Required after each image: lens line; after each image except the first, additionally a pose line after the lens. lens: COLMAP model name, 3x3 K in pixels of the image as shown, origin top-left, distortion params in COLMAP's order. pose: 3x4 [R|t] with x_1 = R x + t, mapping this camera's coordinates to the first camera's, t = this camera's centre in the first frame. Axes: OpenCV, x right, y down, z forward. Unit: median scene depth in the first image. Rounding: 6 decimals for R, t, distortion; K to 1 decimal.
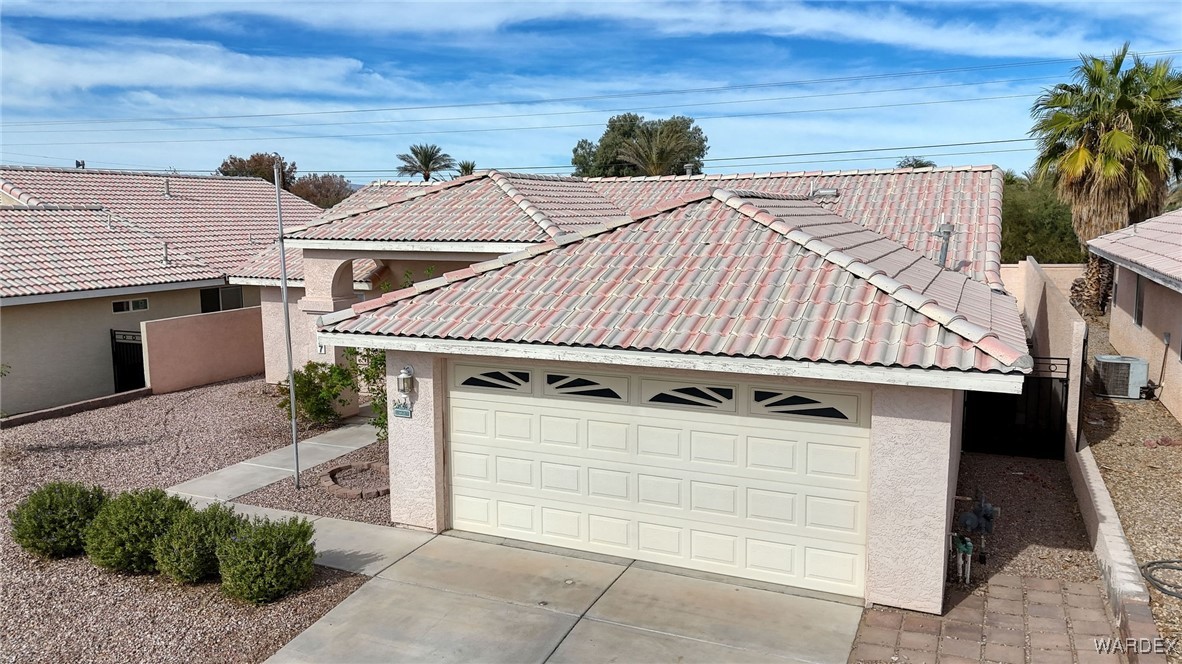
lens RADIAL K [[880.5, 0, 587.4], [0, 880.5, 329.9], [0, 0, 1]] dist [0.066424, -0.060529]
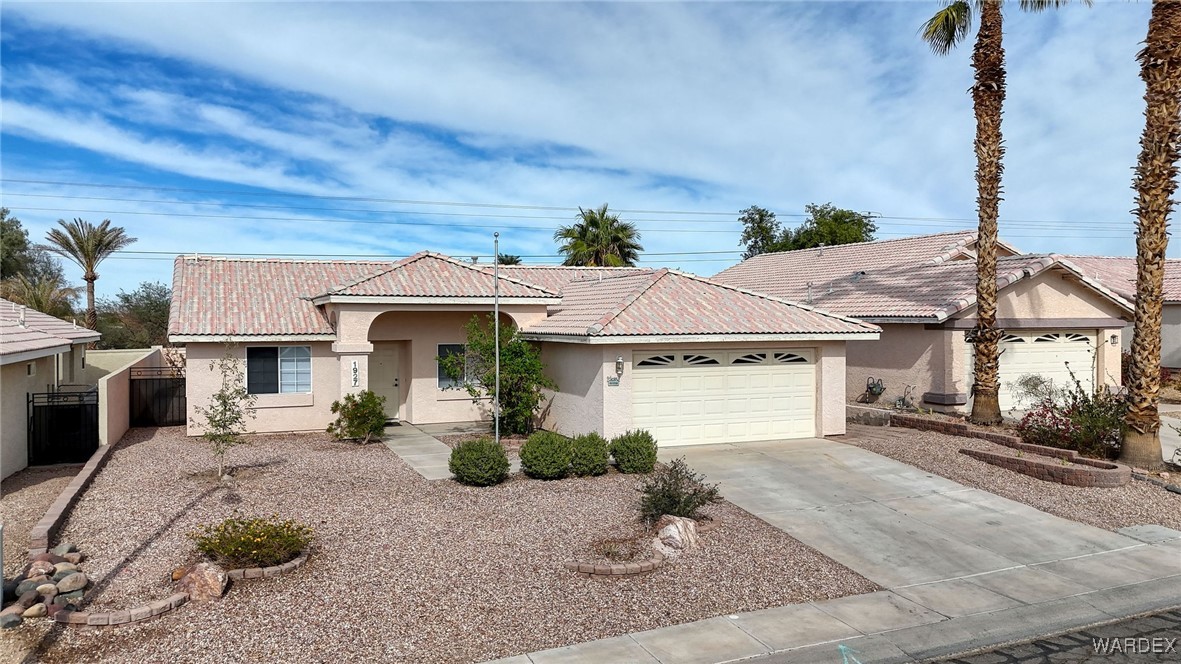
lens RADIAL K [[886.5, 0, 573.7], [0, 886.5, 319.0], [0, 0, 1]] dist [0.085678, -0.095950]
pose [[0.676610, 0.007157, 0.736307, -0.191809], [0.095299, 0.990692, -0.097202, 0.016016], [-0.730148, 0.135937, 0.669630, -0.017779]]
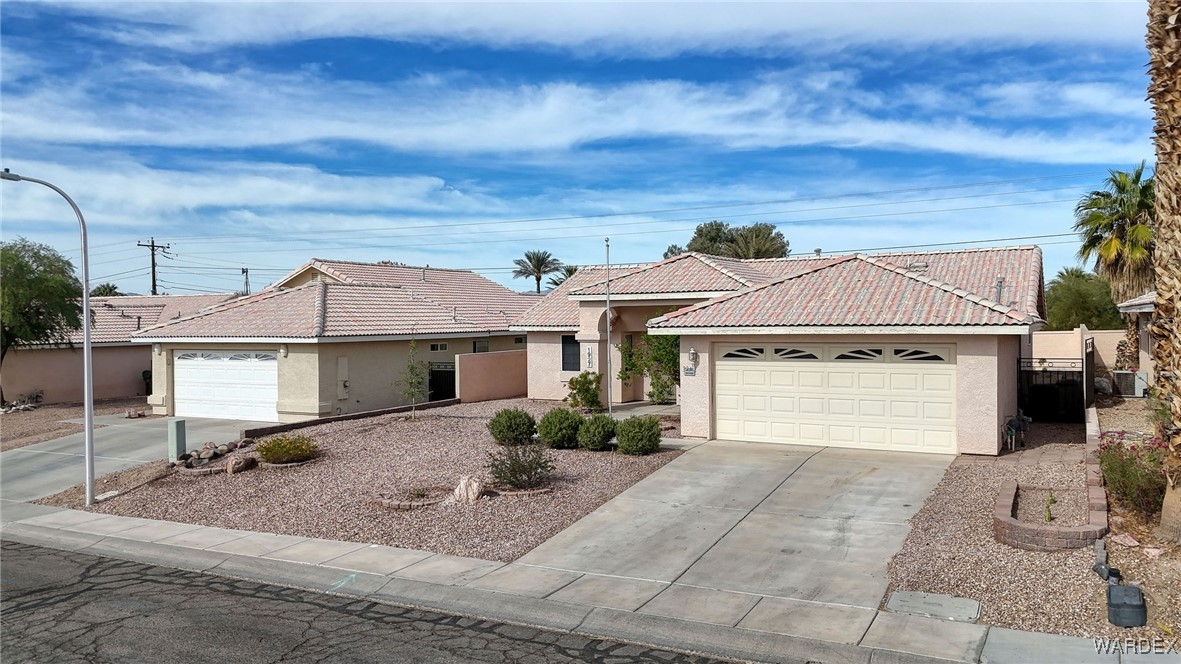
lens RADIAL K [[872.4, 0, 571.1], [0, 872.4, 328.2], [0, 0, 1]] dist [0.082714, -0.084098]
pose [[0.995527, -0.001892, -0.094462, -0.034509], [-0.009639, 0.992548, -0.121471, 0.027351], [0.093988, 0.121838, 0.988090, -0.101703]]
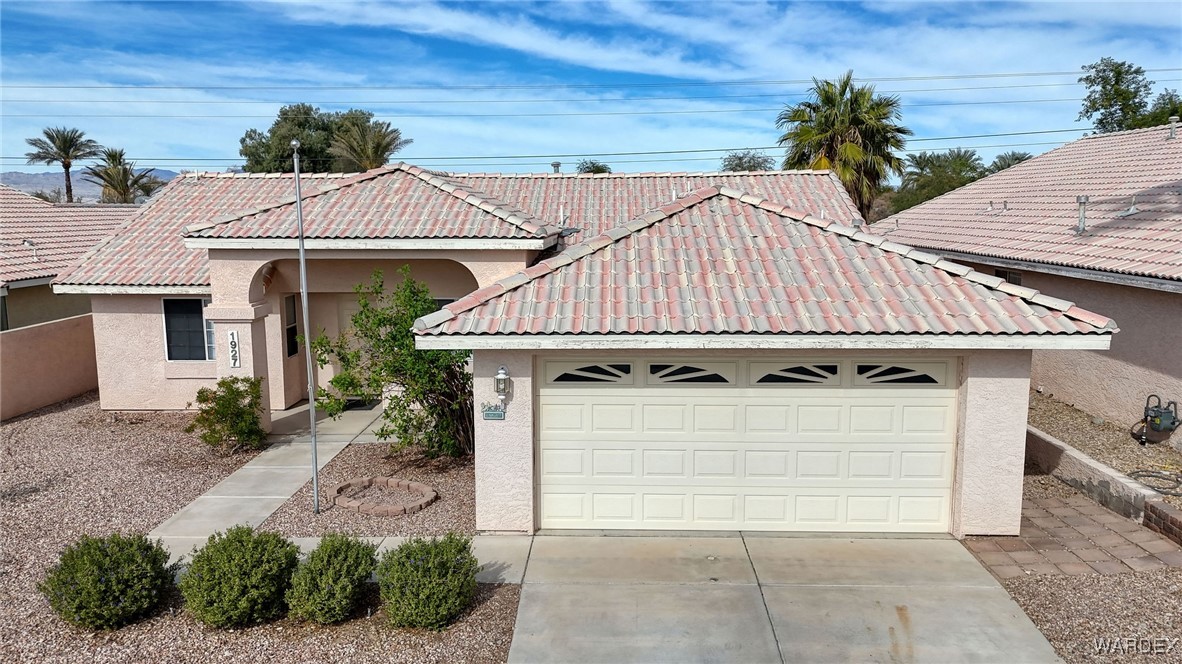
lens RADIAL K [[880.5, 0, 587.4], [0, 880.5, 329.9], [0, 0, 1]] dist [0.066424, -0.060529]
pose [[0.921837, -0.050248, 0.384307, -0.058545], [0.048983, 0.998714, 0.013087, -0.000862], [-0.384470, 0.006761, 0.923113, 0.008565]]
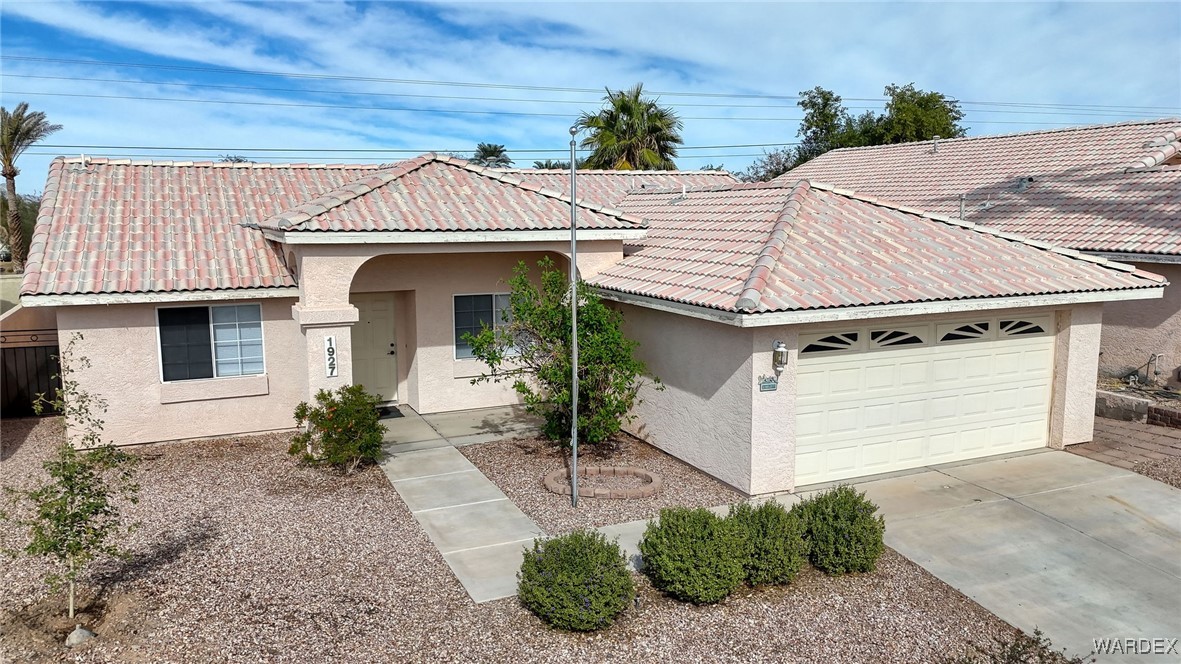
lens RADIAL K [[879.7, 0, 586.9], [0, 879.7, 329.9], [0, 0, 1]] dist [0.066424, -0.060529]
pose [[0.652883, -0.098236, 0.751061, -0.138102], [0.099026, 0.994114, 0.043945, -0.004980], [-0.750957, 0.045684, 0.658768, 0.057283]]
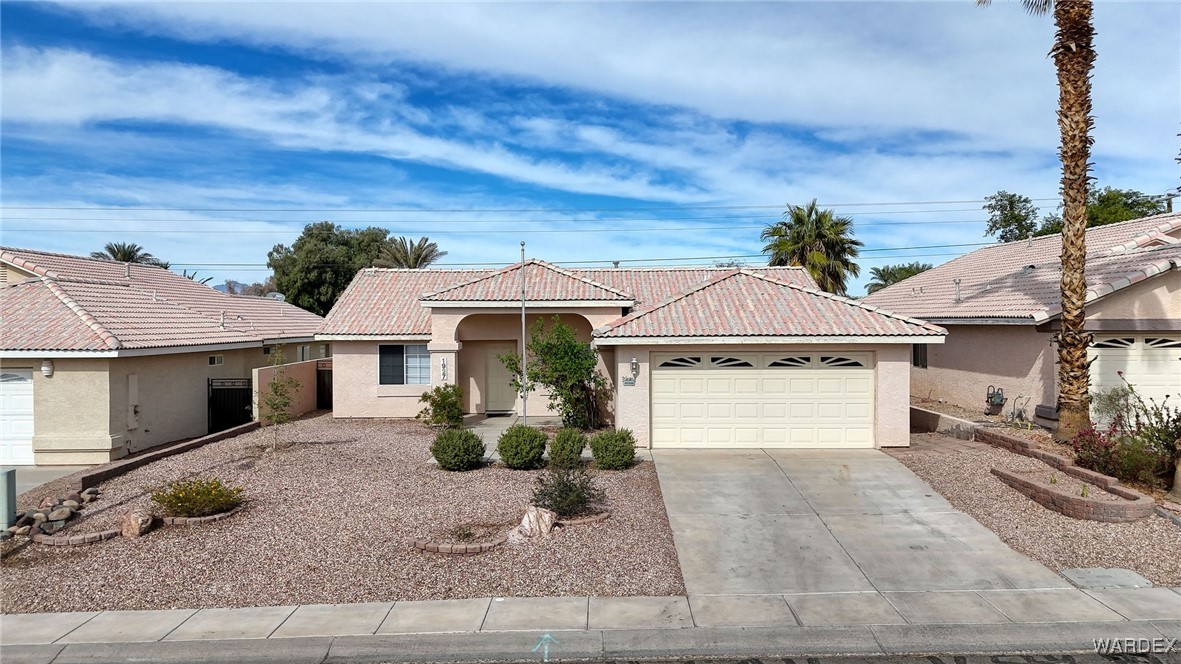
lens RADIAL K [[872.4, 0, 571.1], [0, 872.4, 328.2], [0, 0, 1]] dist [0.082714, -0.084098]
pose [[0.915168, 0.000461, 0.403073, -0.127993], [0.051027, 0.991822, -0.116988, 0.022712], [-0.399831, 0.127631, 0.907659, -0.074140]]
